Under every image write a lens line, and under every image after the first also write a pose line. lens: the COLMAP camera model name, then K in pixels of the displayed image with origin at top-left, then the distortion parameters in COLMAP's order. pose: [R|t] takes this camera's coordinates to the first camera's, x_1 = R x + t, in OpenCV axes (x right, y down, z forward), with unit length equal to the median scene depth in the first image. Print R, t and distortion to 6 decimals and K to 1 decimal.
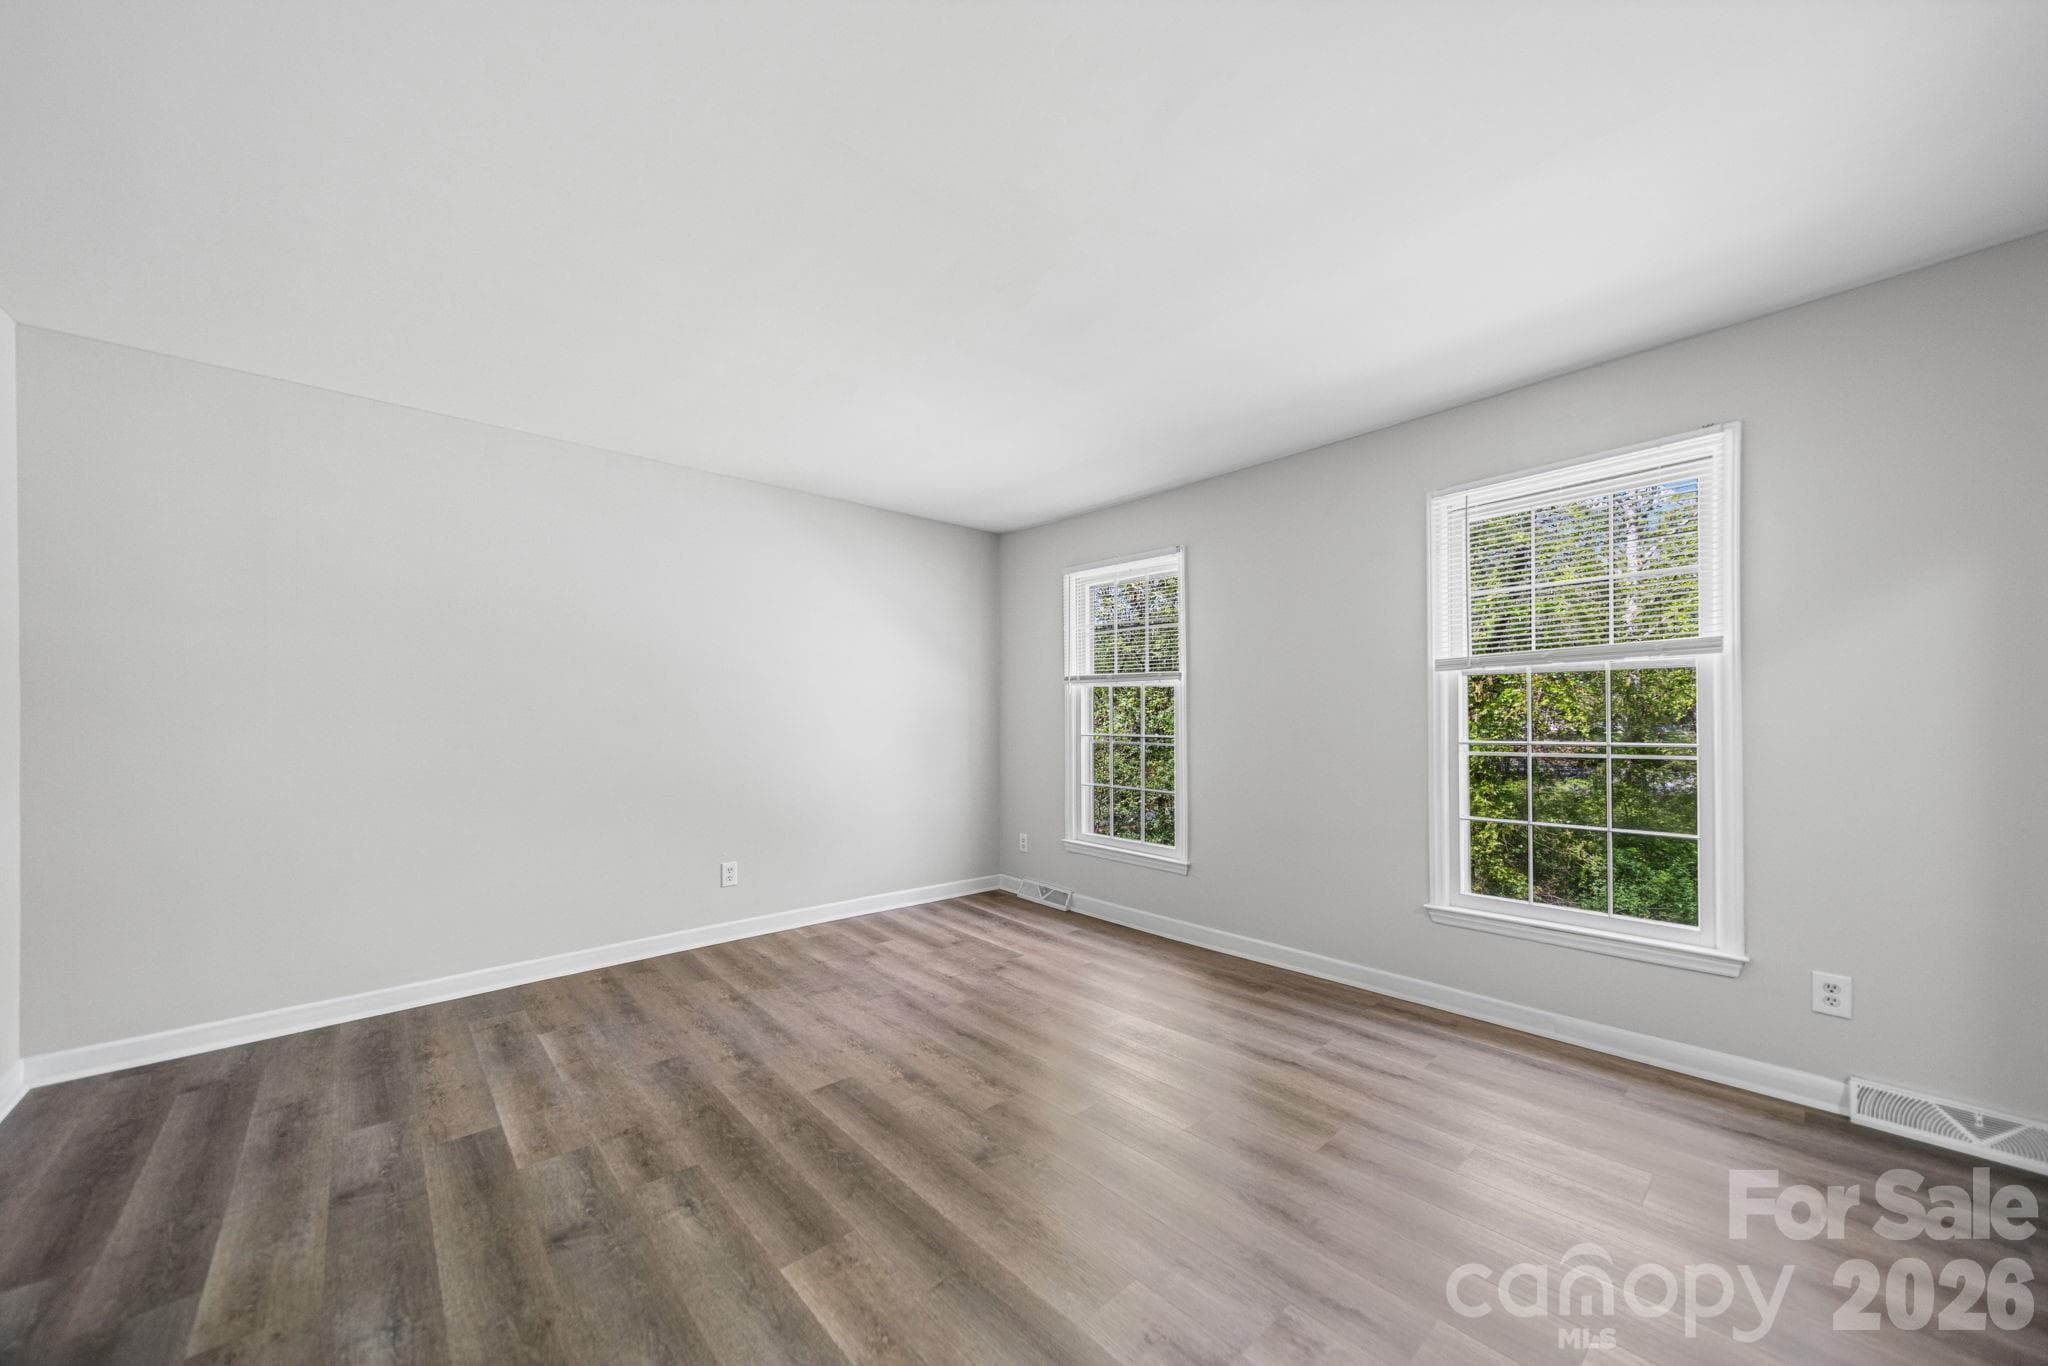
lens RADIAL K [[722.7, 0, 1012.4], [0, 722.7, 701.4], [0, 0, 1]] dist [0.006218, 0.000081]
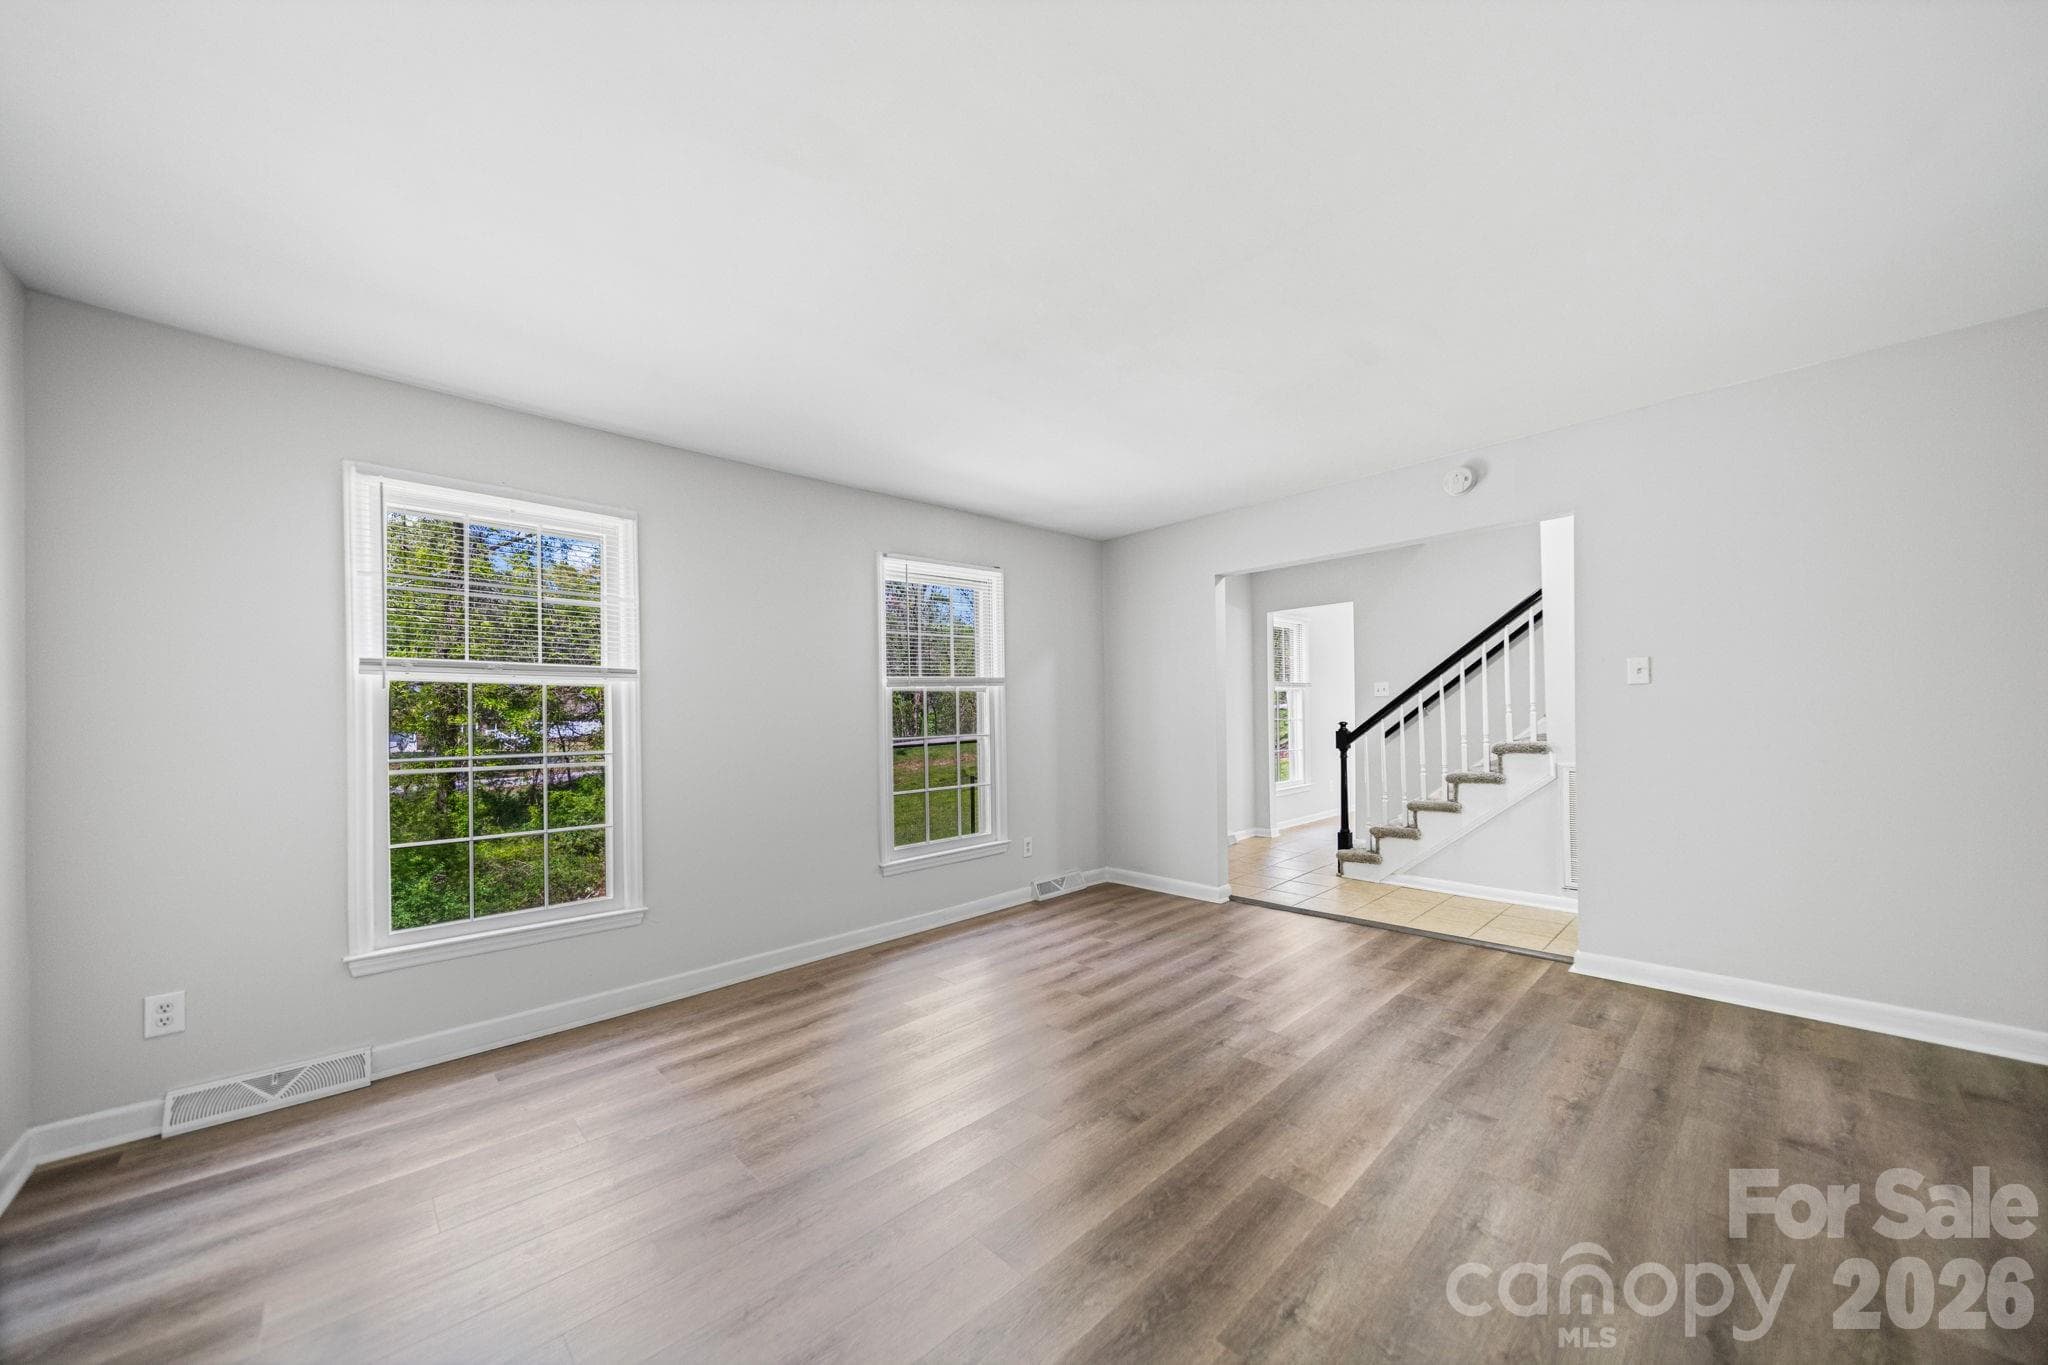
lens RADIAL K [[722.7, 0, 1020.4], [0, 722.7, 709.9], [0, 0, 1]] dist [0.006218, 0.000081]
pose [[-0.022519, 0.014094, 0.999647, -0.636413], [-0.002200, 0.999898, -0.014147, 0.015710], [-0.999744, -0.002518, -0.022485, 0.667950]]
